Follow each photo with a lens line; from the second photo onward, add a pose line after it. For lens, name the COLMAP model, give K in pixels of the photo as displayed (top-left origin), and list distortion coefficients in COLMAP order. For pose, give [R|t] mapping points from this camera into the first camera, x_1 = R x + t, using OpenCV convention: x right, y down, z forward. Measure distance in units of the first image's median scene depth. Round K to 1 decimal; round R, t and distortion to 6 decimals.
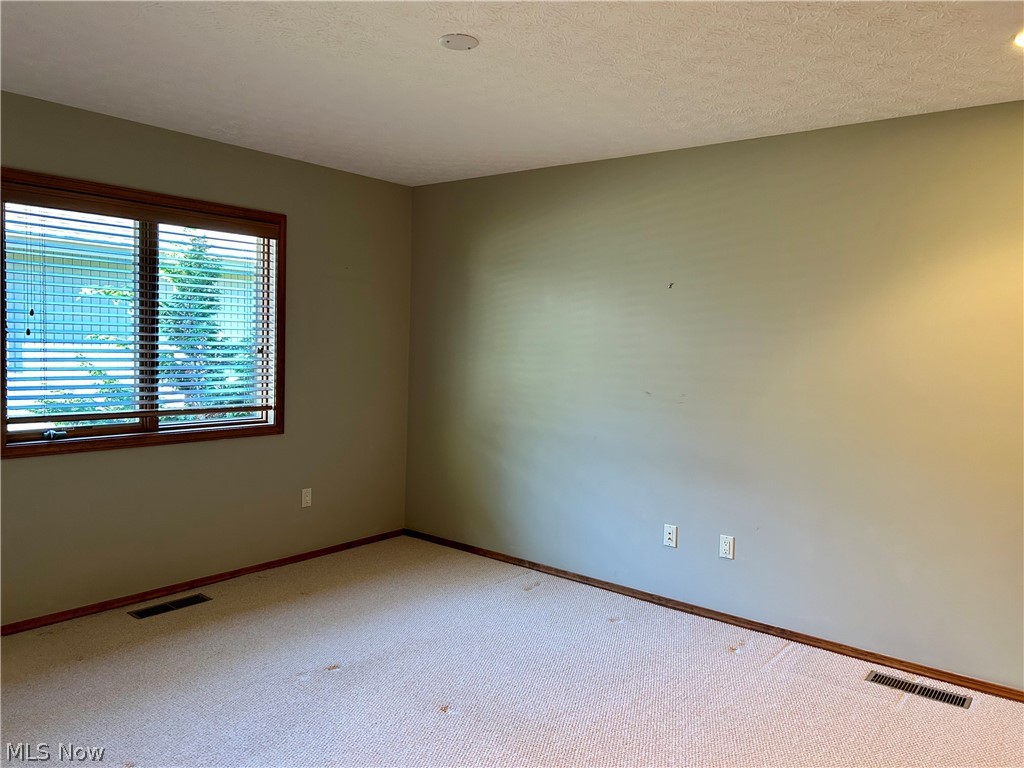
lens RADIAL K [[768.2, 0, 506.2], [0, 768.2, 387.1], [0, 0, 1]] dist [0.074334, -0.096451]
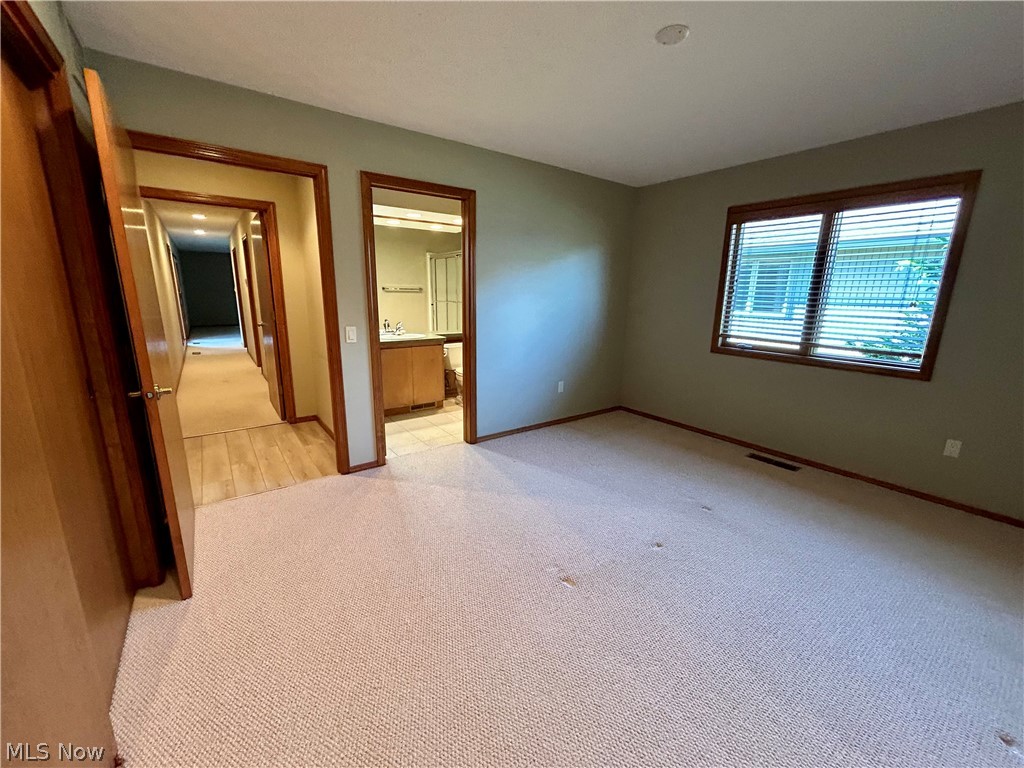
lens RADIAL K [[412.5, 0, 513.8], [0, 412.5, 386.3], [0, 0, 1]] dist [-0.002115, -0.000562]
pose [[-0.250010, 0.185082, -0.950389, 0.473212], [-0.086620, 0.973349, 0.212339, -0.007913], [0.964361, 0.135410, -0.227316, 0.625191]]
